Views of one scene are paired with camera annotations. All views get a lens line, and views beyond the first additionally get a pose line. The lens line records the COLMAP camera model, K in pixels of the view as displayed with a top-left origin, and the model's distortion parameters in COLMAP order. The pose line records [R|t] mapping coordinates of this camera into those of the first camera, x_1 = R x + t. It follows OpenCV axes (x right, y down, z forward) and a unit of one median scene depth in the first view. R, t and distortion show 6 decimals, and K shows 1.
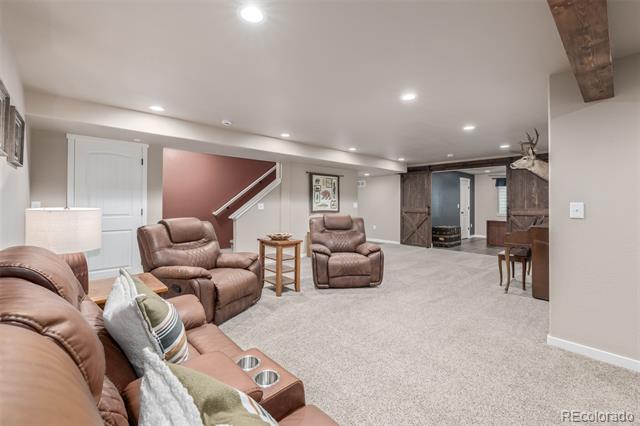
lens RADIAL K [[268.1, 0, 318.8], [0, 268.1, 209.7], [0, 0, 1]] dist [-0.003801, 0.000450]
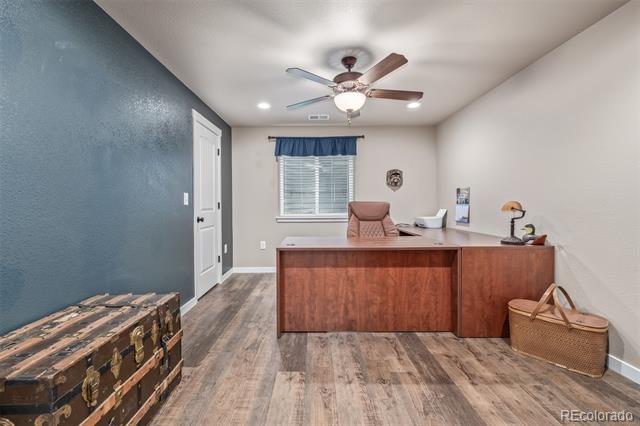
lens RADIAL K [[268.1, 0, 318.6], [0, 268.1, 211.7], [0, 0, 1]] dist [-0.003801, 0.000450]
pose [[0.656666, -0.014352, 0.754045, 0.367981], [0.010766, 0.999895, 0.009655, 0.000798], [-0.754105, 0.001778, 0.656752, 0.646277]]
